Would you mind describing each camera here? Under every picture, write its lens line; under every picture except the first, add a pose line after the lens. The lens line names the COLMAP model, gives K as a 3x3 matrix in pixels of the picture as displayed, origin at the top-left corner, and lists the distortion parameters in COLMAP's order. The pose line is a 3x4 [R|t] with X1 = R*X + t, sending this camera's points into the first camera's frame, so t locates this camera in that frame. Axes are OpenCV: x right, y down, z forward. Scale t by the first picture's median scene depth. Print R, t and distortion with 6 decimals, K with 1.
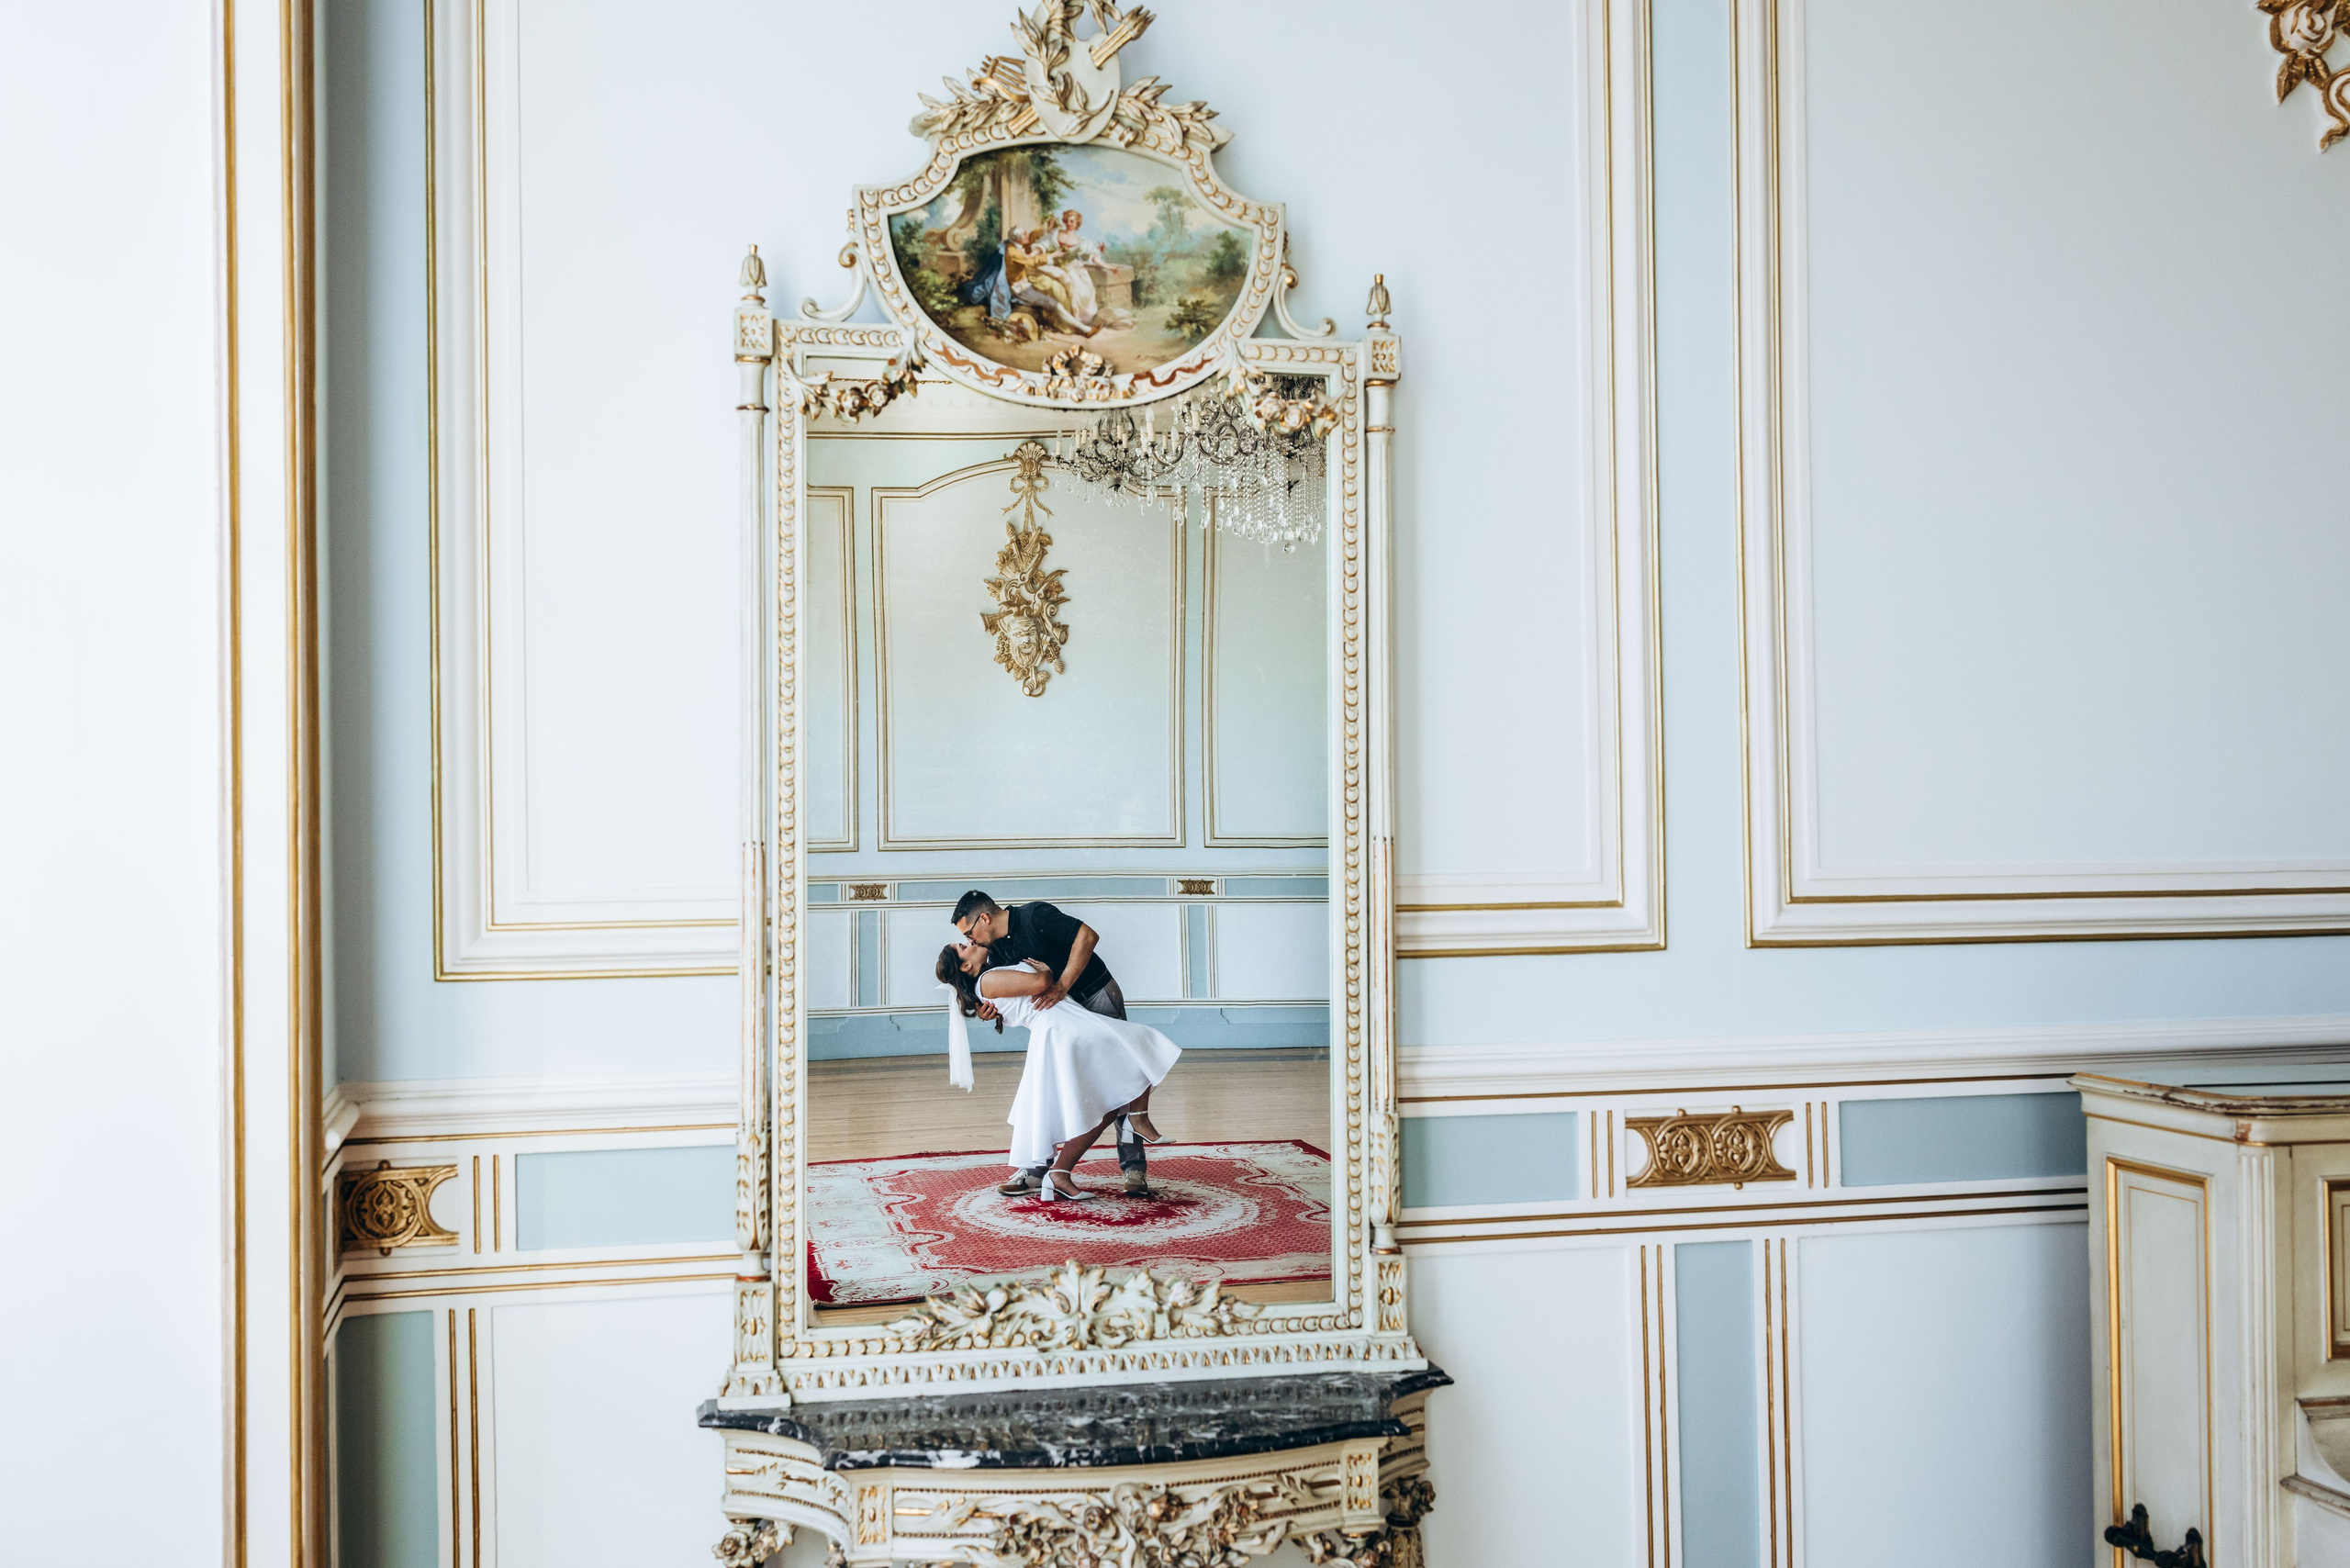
lens RADIAL K [[2436.6, 0, 1107.1], [0, 2436.6, 853.7], [0, 0, 1]] dist [0.013152, -0.025465]
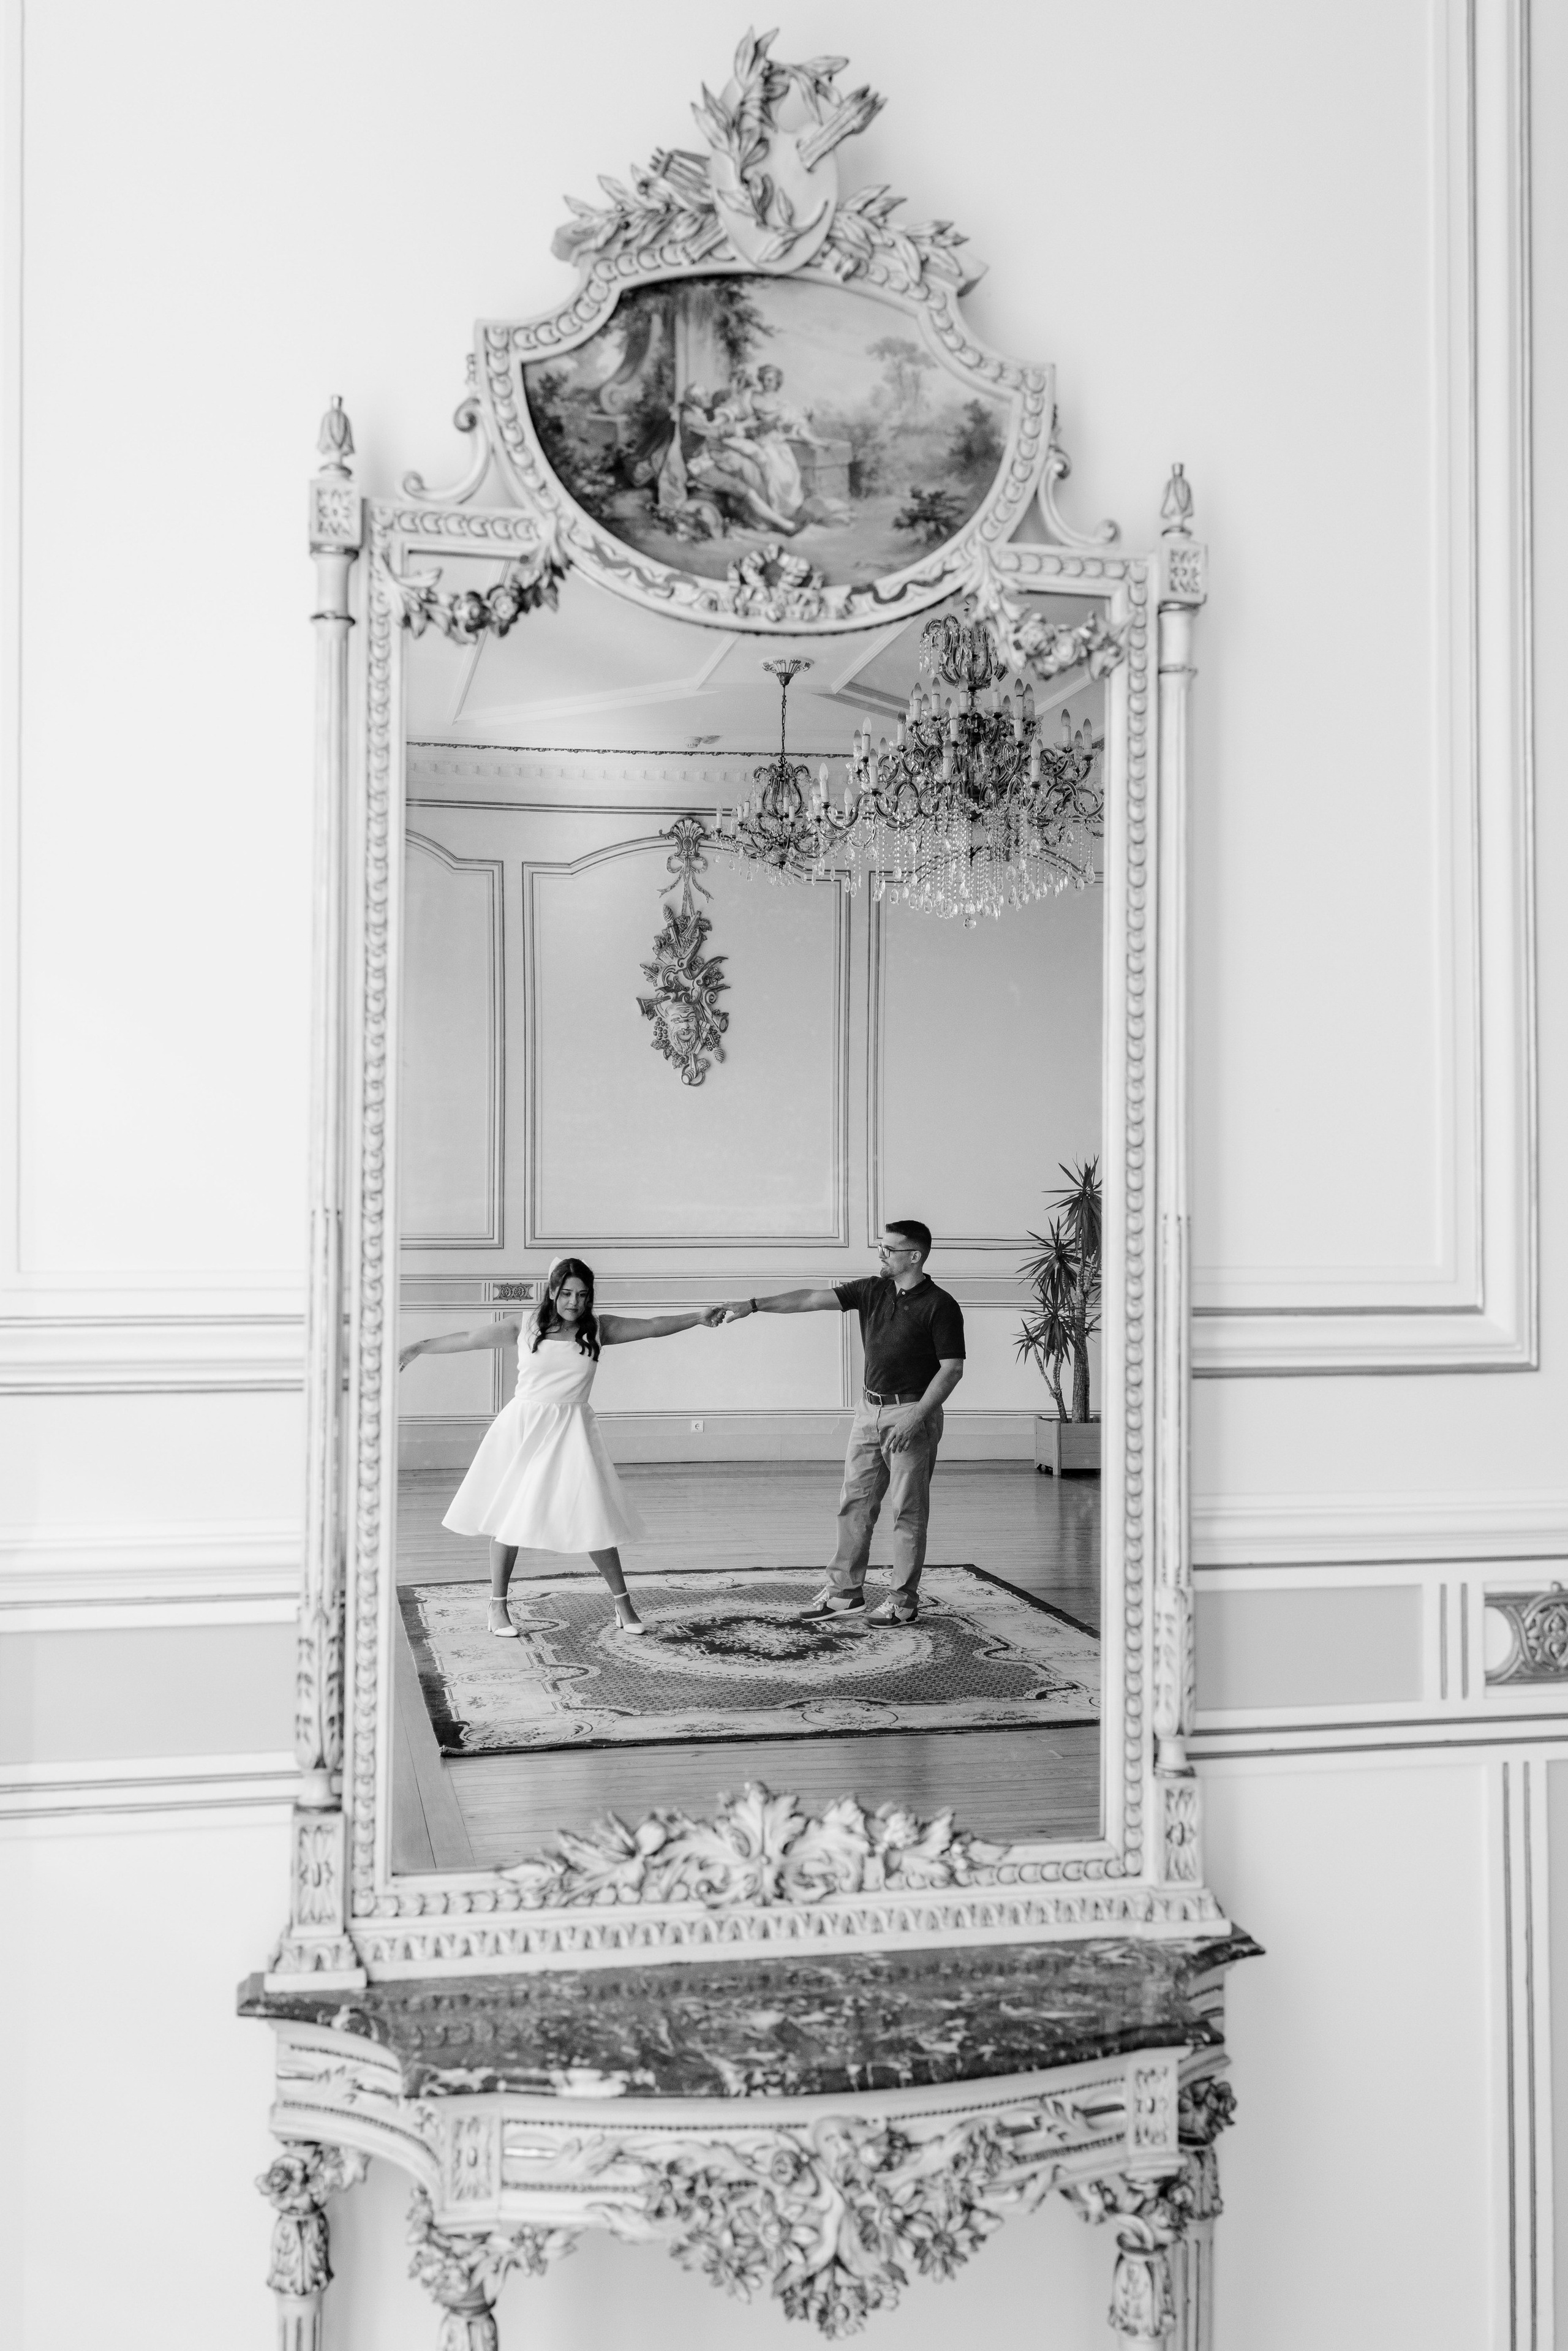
lens RADIAL K [[2437.4, 0, 726.7], [0, 2437.4, 1259.2], [0, 0, 1]] dist [0.013152, -0.025465]
pose [[0.999835, 0.012450, -0.013244, -0.014621], [-0.012426, 0.999921, 0.001903, 0.006975], [0.013266, -0.001738, 0.999910, 0.261717]]
